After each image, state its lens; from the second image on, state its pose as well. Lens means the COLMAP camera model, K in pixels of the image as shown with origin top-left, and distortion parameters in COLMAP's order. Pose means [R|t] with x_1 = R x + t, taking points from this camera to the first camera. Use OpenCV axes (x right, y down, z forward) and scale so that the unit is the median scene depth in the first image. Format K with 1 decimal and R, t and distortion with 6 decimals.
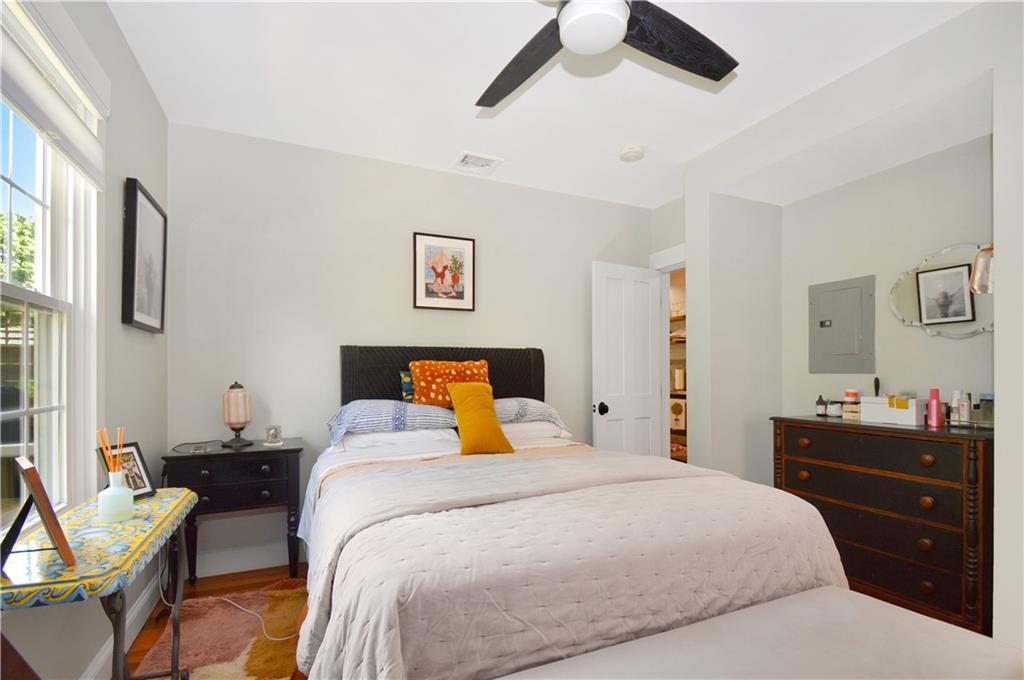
lens RADIAL K [[482.5, 0, 497.0], [0, 482.5, 351.1], [0, 0, 1]] dist [0.033386, -0.032528]
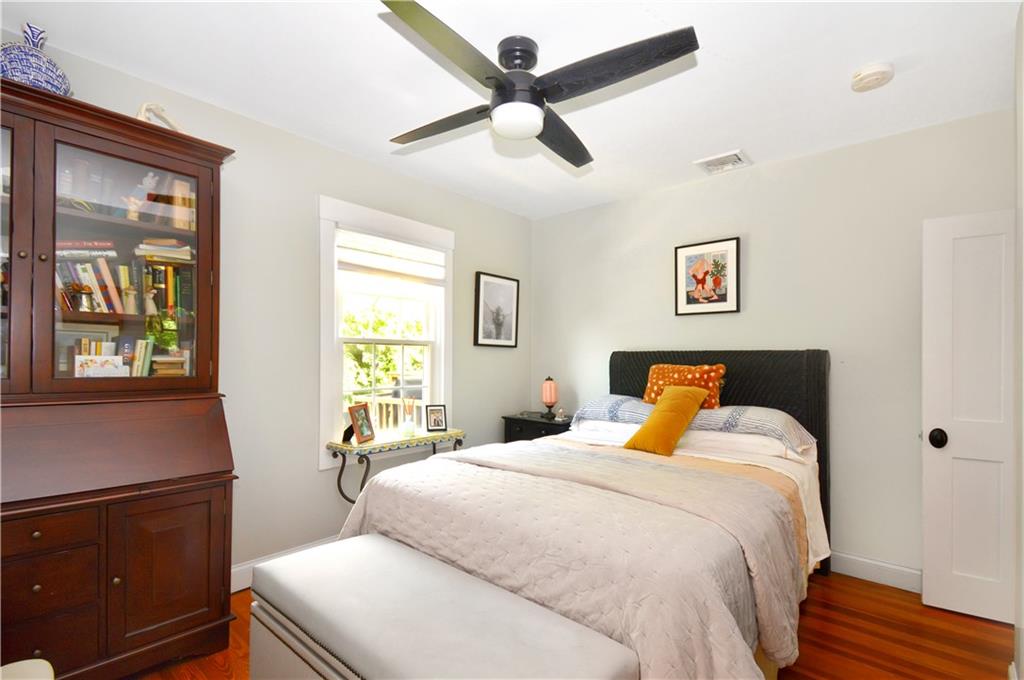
lens RADIAL K [[487.9, 0, 547.7], [0, 487.9, 342.9], [0, 0, 1]] dist [0.051590, -0.033102]
pose [[0.428825, -0.017423, -0.903220, 0.710352], [0.029657, 0.999547, -0.005201, -0.029651], [0.902901, -0.024556, 0.429147, 0.250794]]
